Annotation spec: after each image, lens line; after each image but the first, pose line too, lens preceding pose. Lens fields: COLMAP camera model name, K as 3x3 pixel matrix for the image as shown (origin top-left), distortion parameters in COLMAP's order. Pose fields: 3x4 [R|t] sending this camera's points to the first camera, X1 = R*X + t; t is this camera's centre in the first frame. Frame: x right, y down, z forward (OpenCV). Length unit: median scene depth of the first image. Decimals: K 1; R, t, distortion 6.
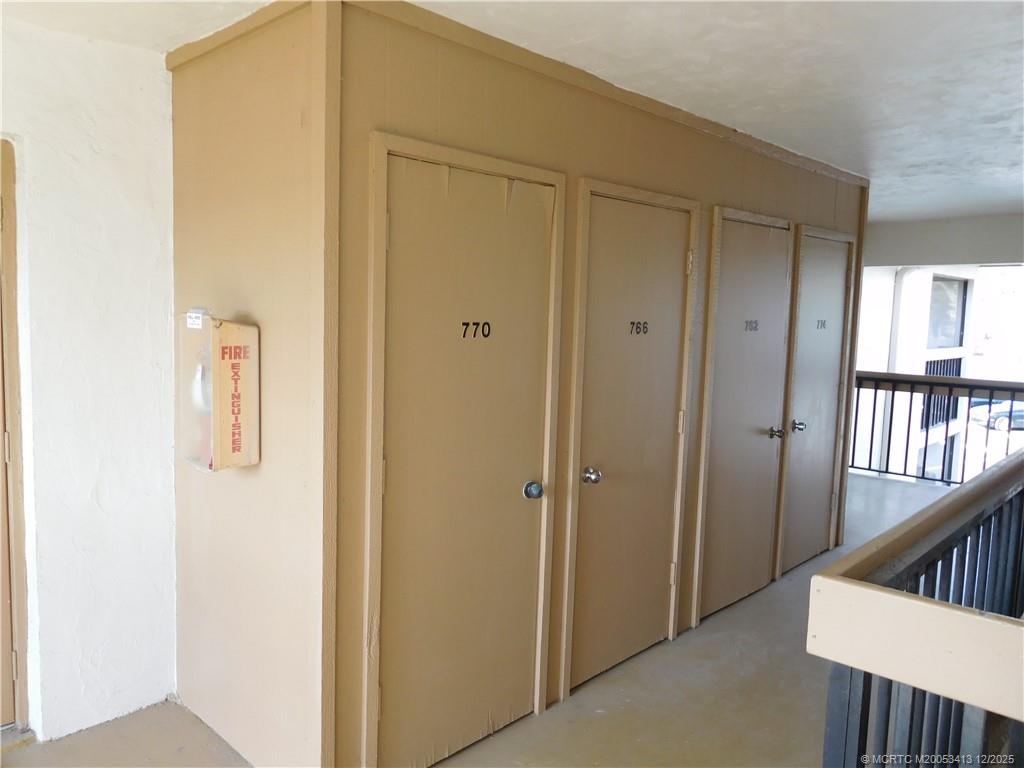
lens RADIAL K [[763.2, 0, 512.0], [0, 763.2, 384.0], [0, 0, 1]] dist [0.002506, 0.000969]
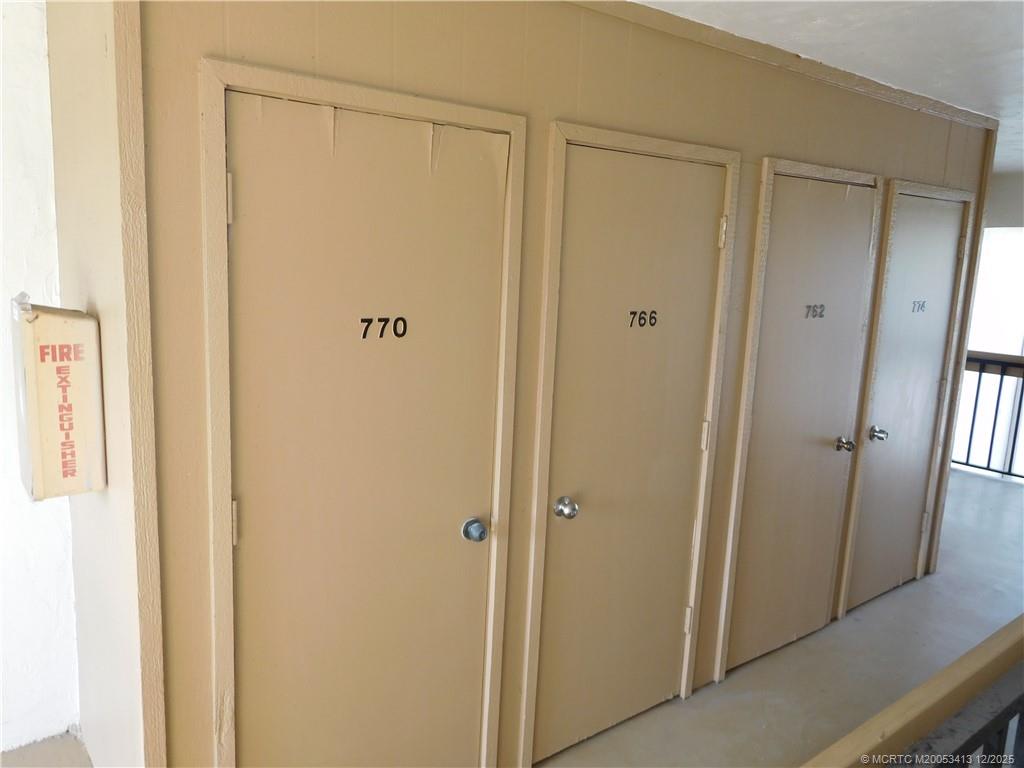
lens RADIAL K [[790.8, 0, 512.0], [0, 790.8, 384.0], [0, 0, 1]] dist [-0.003759, 0.002951]
pose [[0.990528, 0.042416, -0.130595, 0.132407], [-0.033940, 0.997212, 0.066457, -0.052106], [0.133050, -0.061395, 0.989206, 0.174064]]
